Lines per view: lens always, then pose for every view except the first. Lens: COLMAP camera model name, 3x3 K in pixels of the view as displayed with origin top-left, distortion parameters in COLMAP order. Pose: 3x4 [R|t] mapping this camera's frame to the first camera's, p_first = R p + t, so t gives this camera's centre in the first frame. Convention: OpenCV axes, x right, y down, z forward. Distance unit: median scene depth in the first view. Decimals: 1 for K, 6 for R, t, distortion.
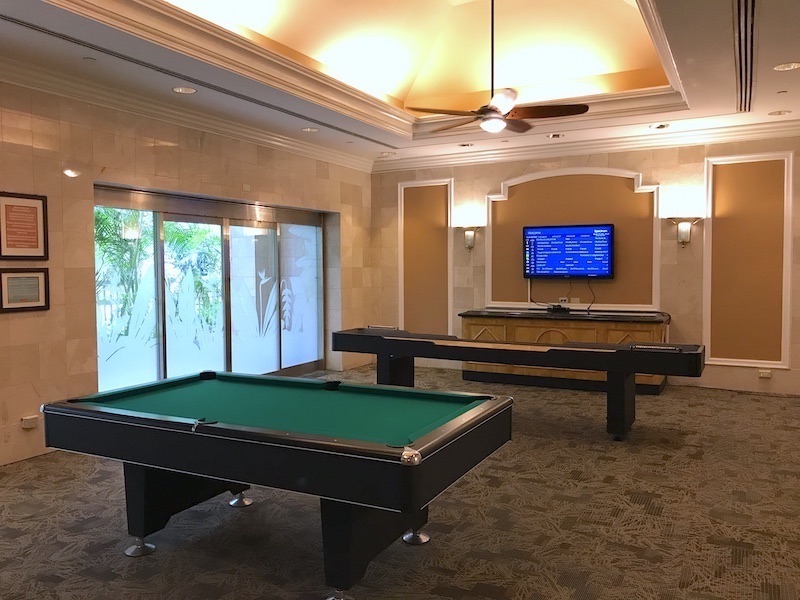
lens RADIAL K [[656.7, 0, 400.4], [0, 656.7, 299.7], [0, 0, 1]] dist [0.002252, 0.001610]
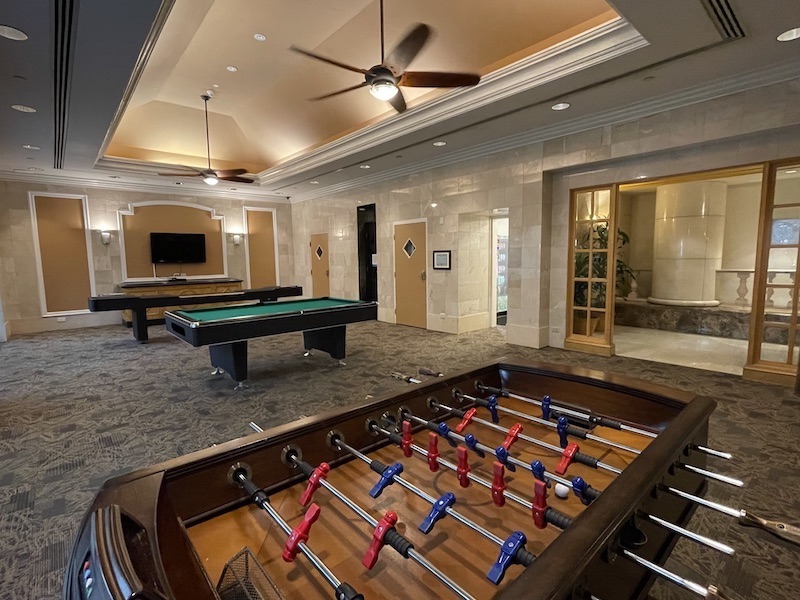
lens RADIAL K [[390.1, 0, 400.0], [0, 390.1, 299.8], [0, 0, 1]] dist [0.007021, 0.001912]
pose [[0.359841, -0.097903, 0.927863, -0.559494], [0.060079, 0.994847, 0.081671, 0.018597], [-0.931077, 0.026356, 0.363869, 0.043804]]
